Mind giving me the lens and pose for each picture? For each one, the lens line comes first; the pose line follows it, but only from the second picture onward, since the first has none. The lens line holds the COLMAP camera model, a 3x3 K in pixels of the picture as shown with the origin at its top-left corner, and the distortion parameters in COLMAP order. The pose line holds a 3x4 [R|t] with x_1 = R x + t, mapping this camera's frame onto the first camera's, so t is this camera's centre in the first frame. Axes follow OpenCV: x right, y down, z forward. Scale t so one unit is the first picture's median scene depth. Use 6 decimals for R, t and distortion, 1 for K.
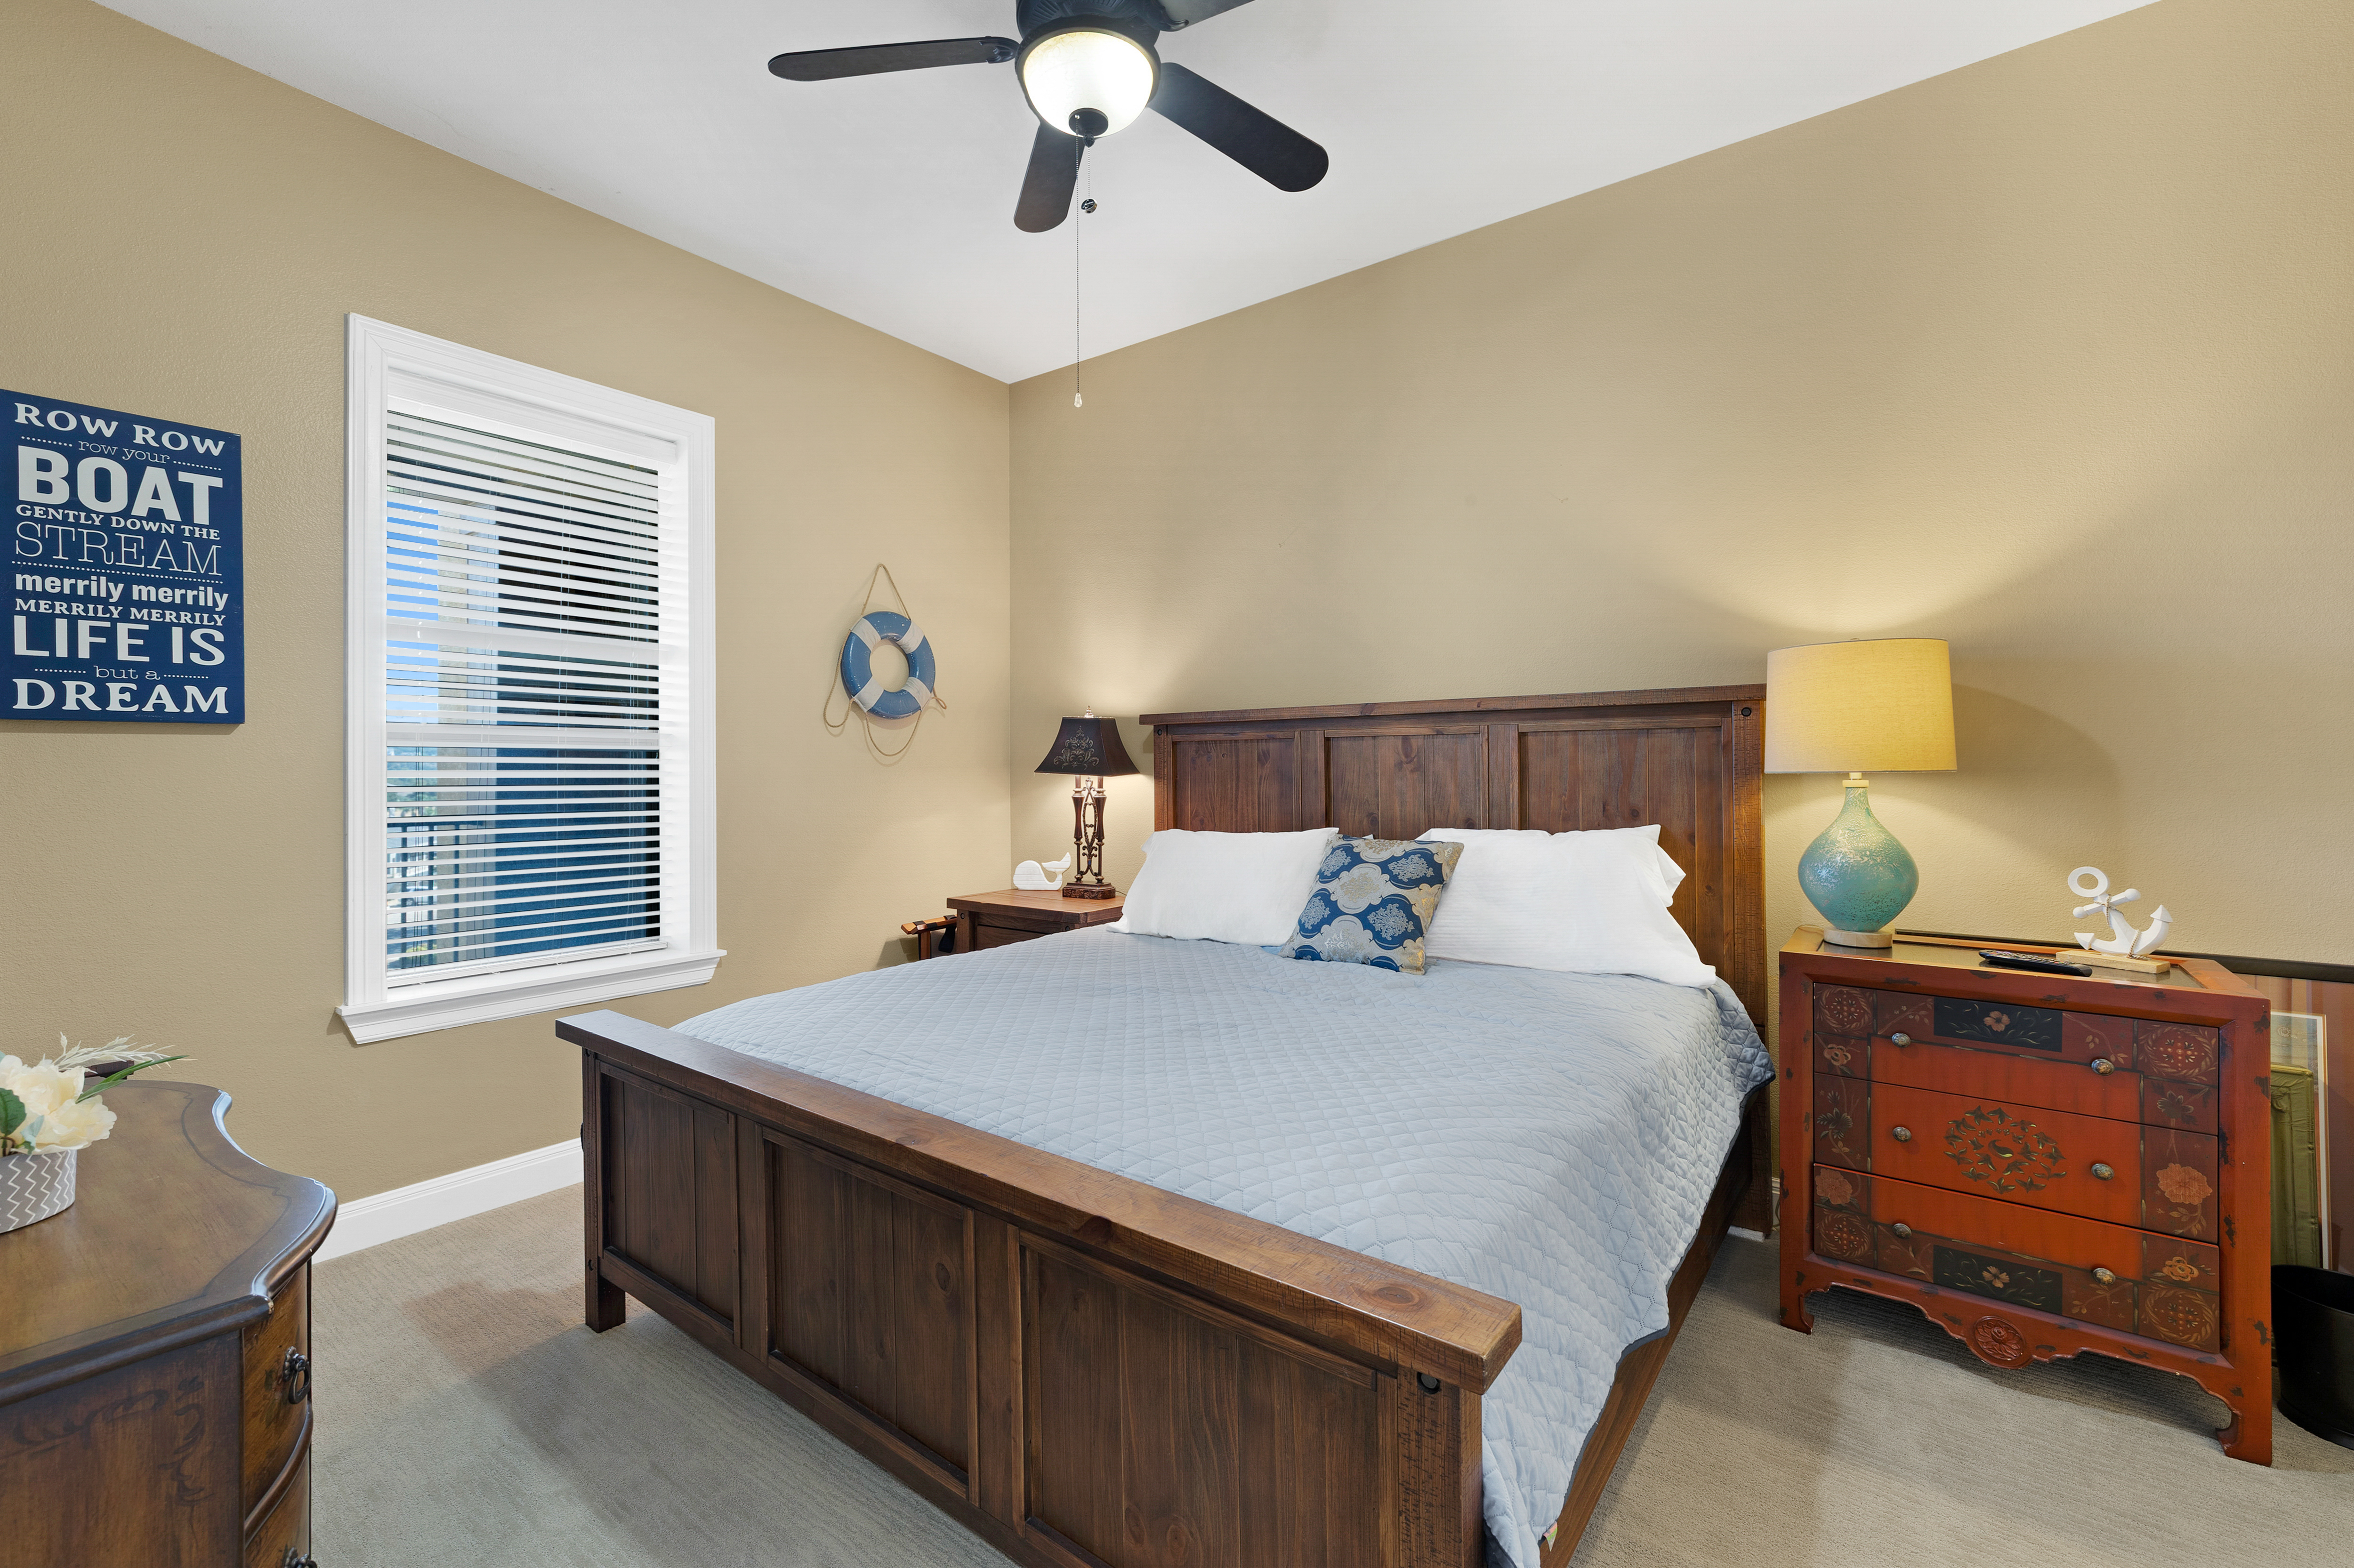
lens RADIAL K [[1007.5, 0, 1175.7], [0, 1007.5, 773.6], [0, 0, 1]] dist [0.001313, -0.000195]
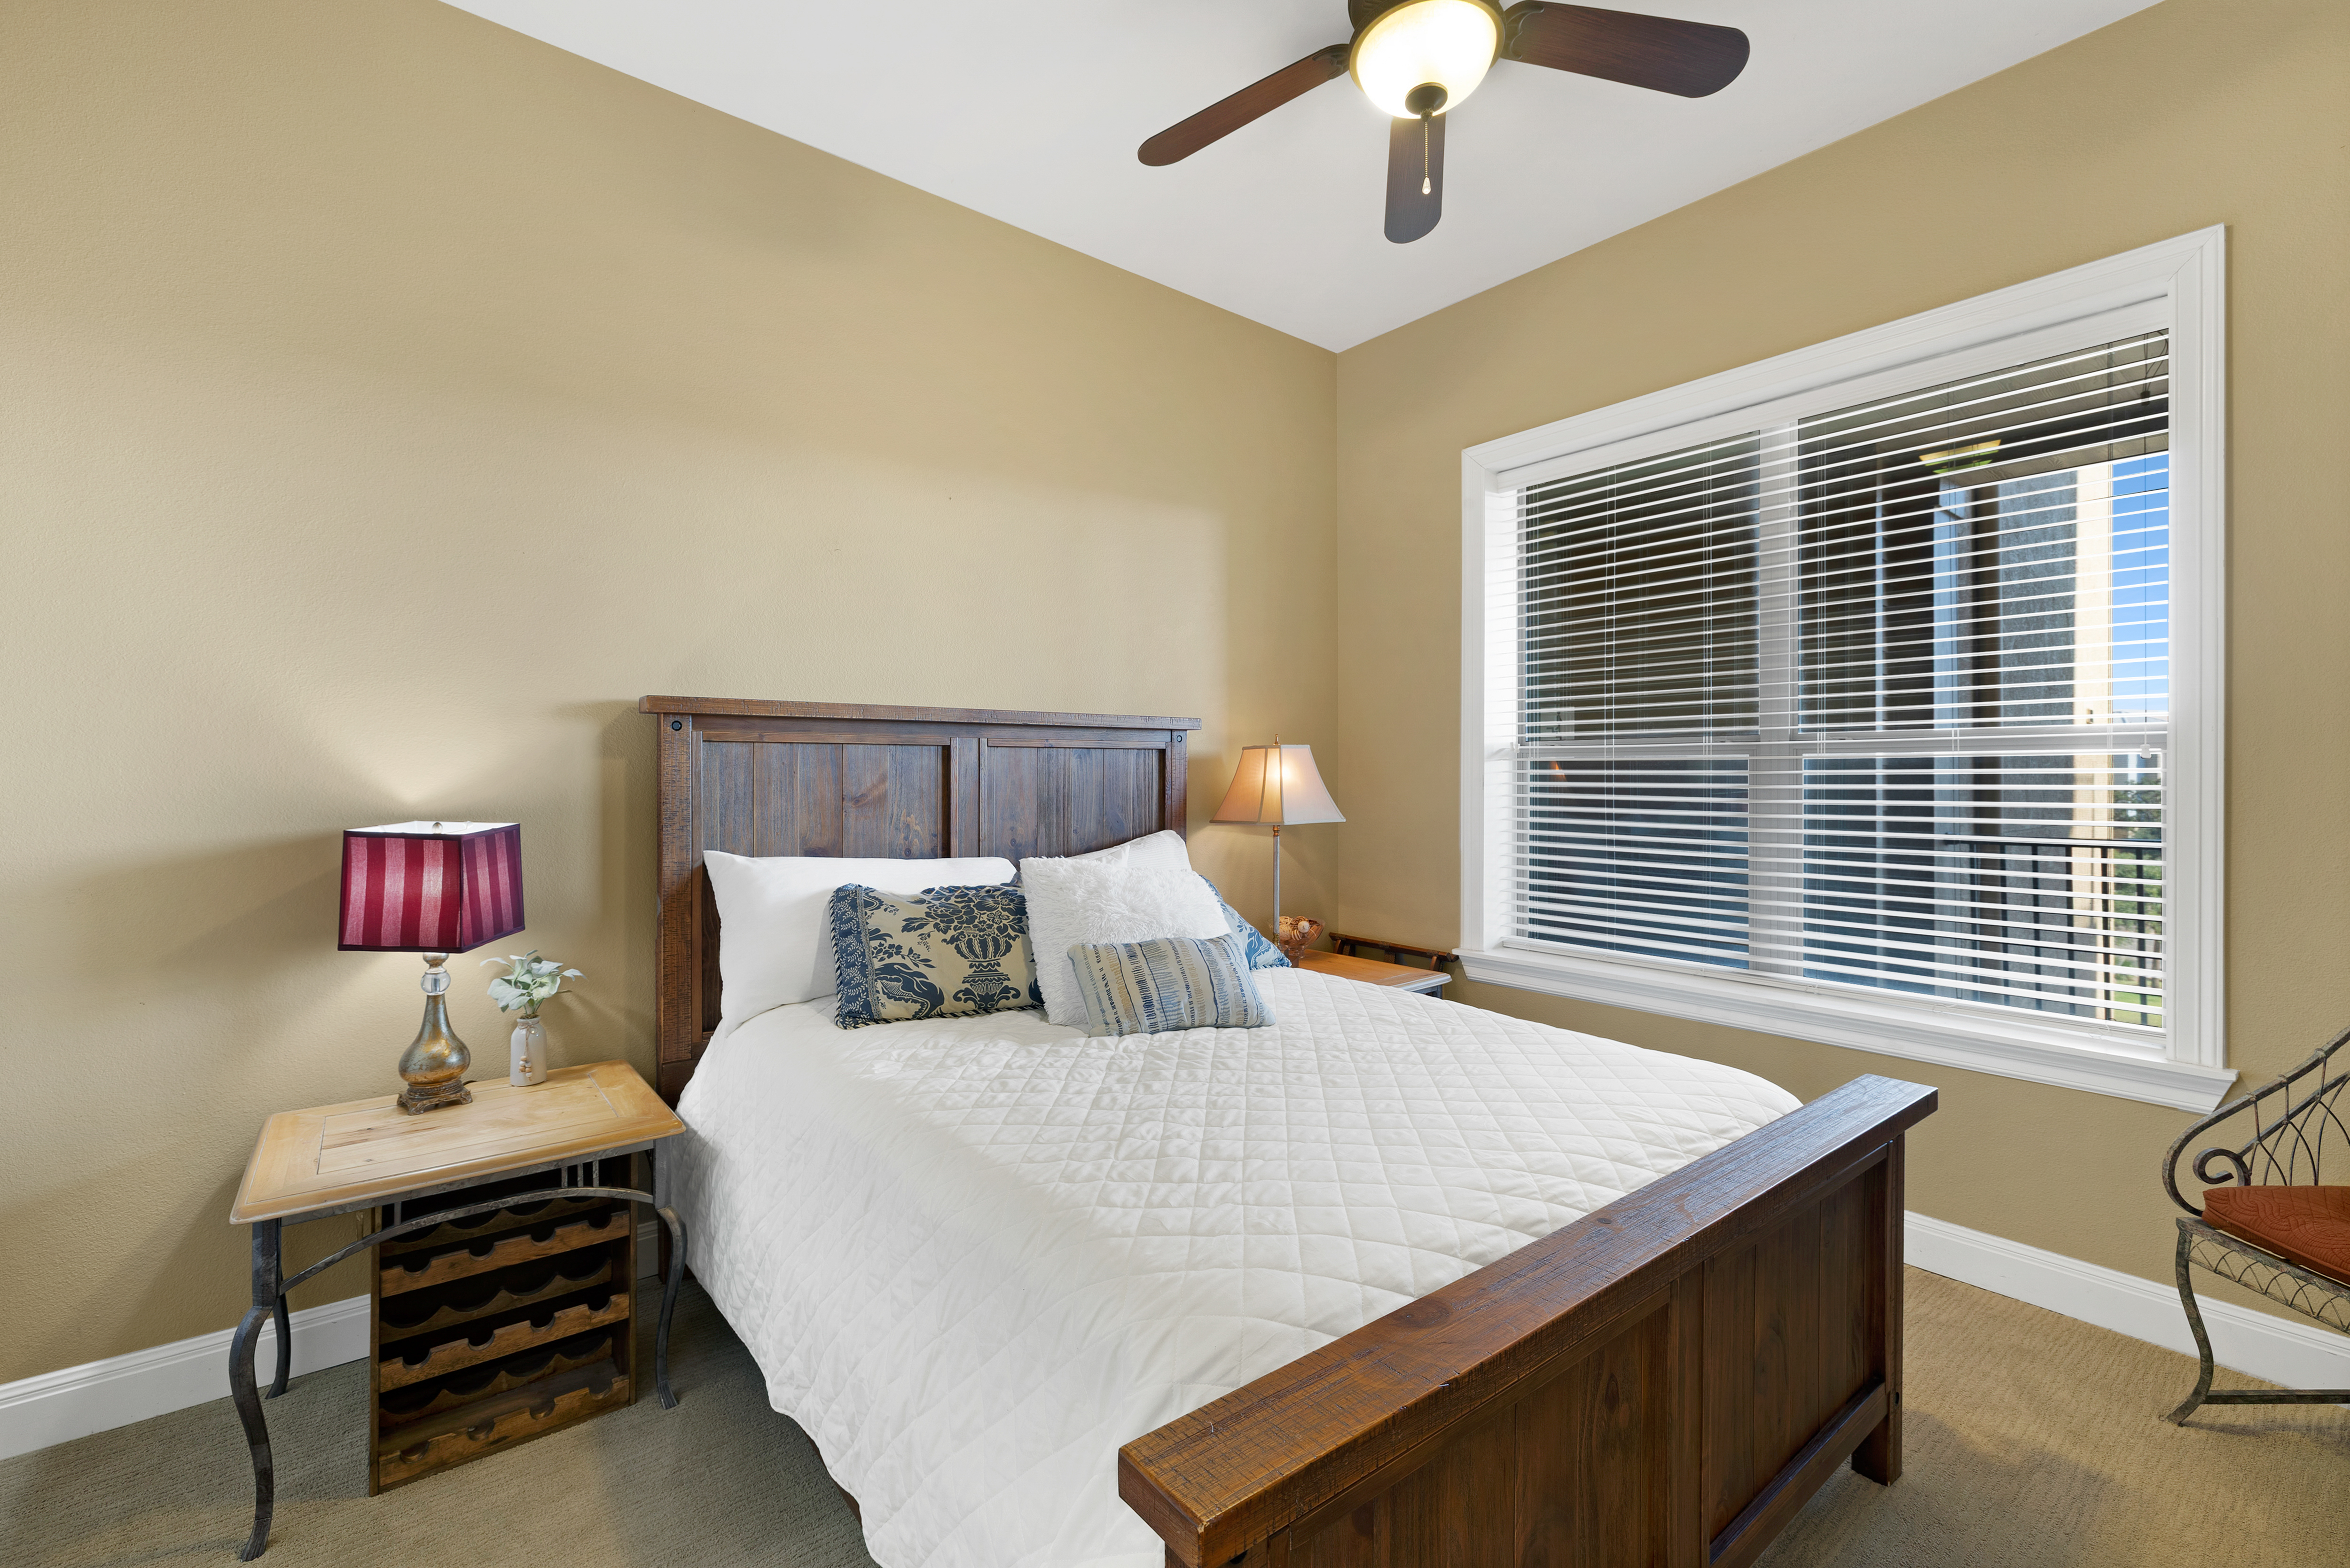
lens RADIAL K [[1005.9, 0, 1173.7], [0, 1005.9, 773.7], [0, 0, 1]] dist [0.001313, -0.000195]
pose [[-0.243810, -0.011191, -0.969758, 0.562967], [-0.011215, 0.999899, -0.008719, -0.001600], [0.969758, 0.008750, -0.243911, 0.655821]]
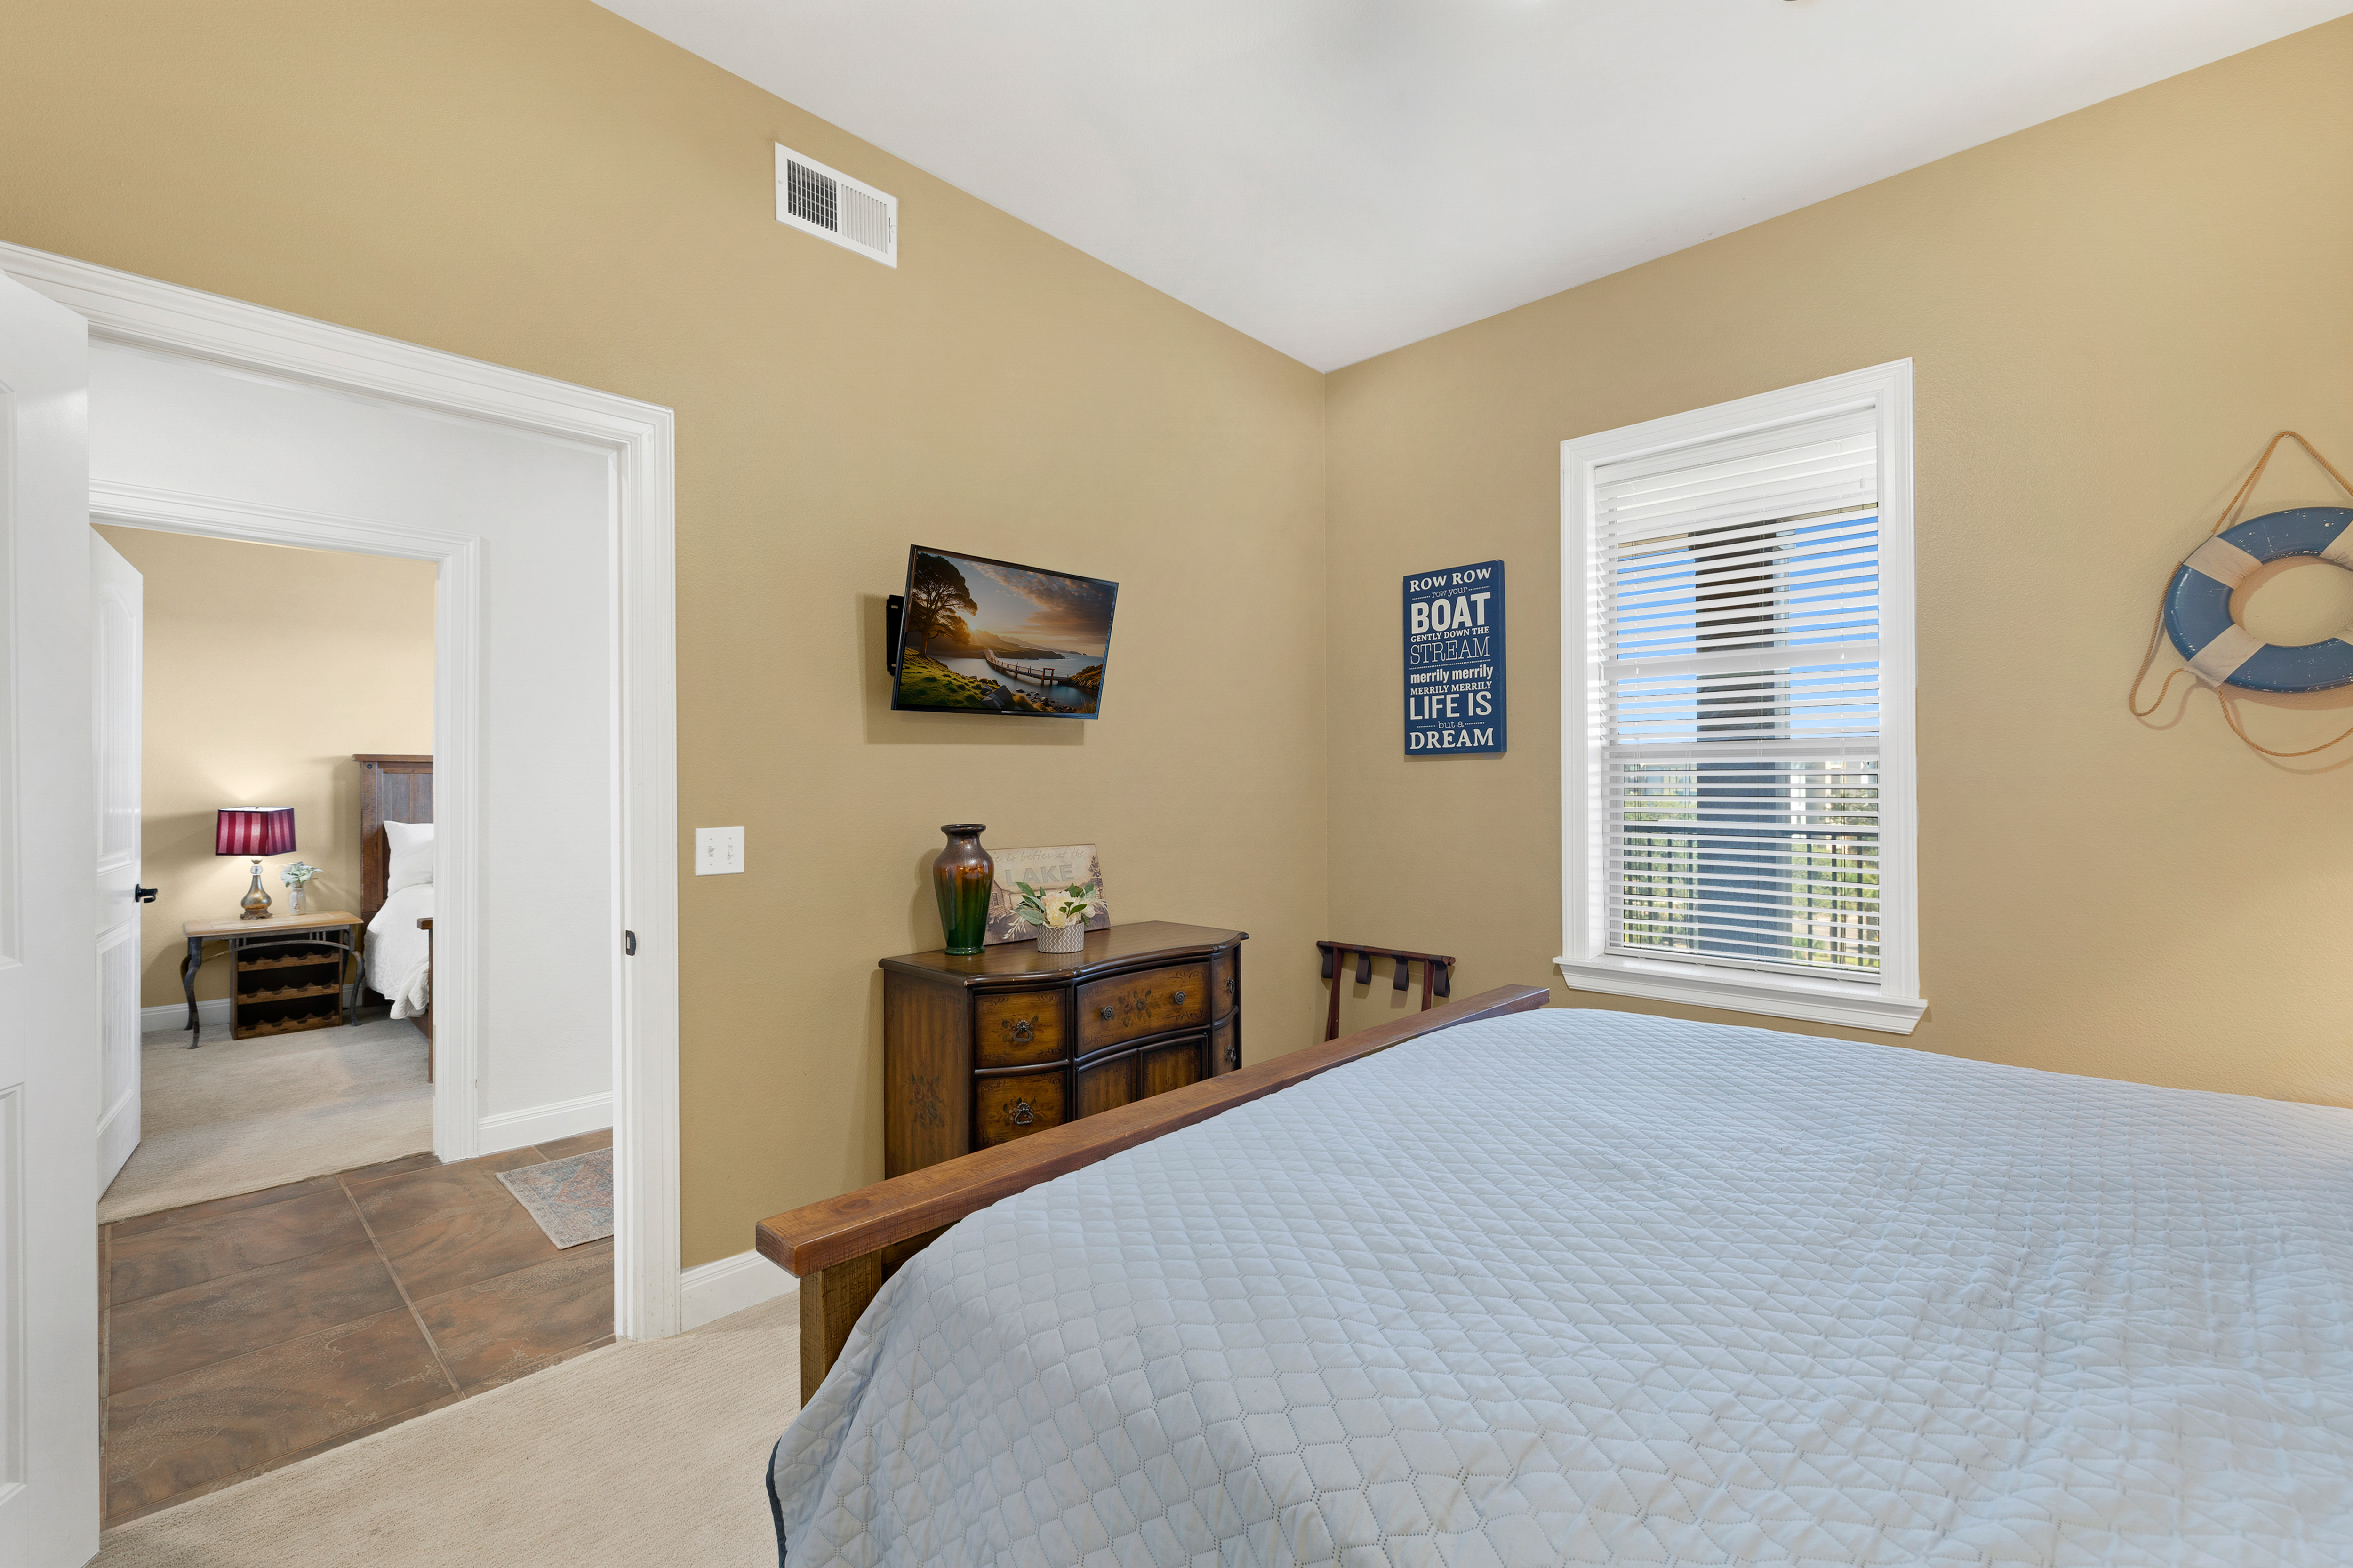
lens RADIAL K [[993.3, 0, 1176.9], [0, 993.3, 770.8], [0, 0, 1]] dist [0.002383, 0.000275]
pose [[-0.112352, -0.012580, -0.993589, 0.629255], [-0.001830, 0.999921, -0.012453, -0.002467], [0.993667, 0.000419, -0.112366, 0.730927]]
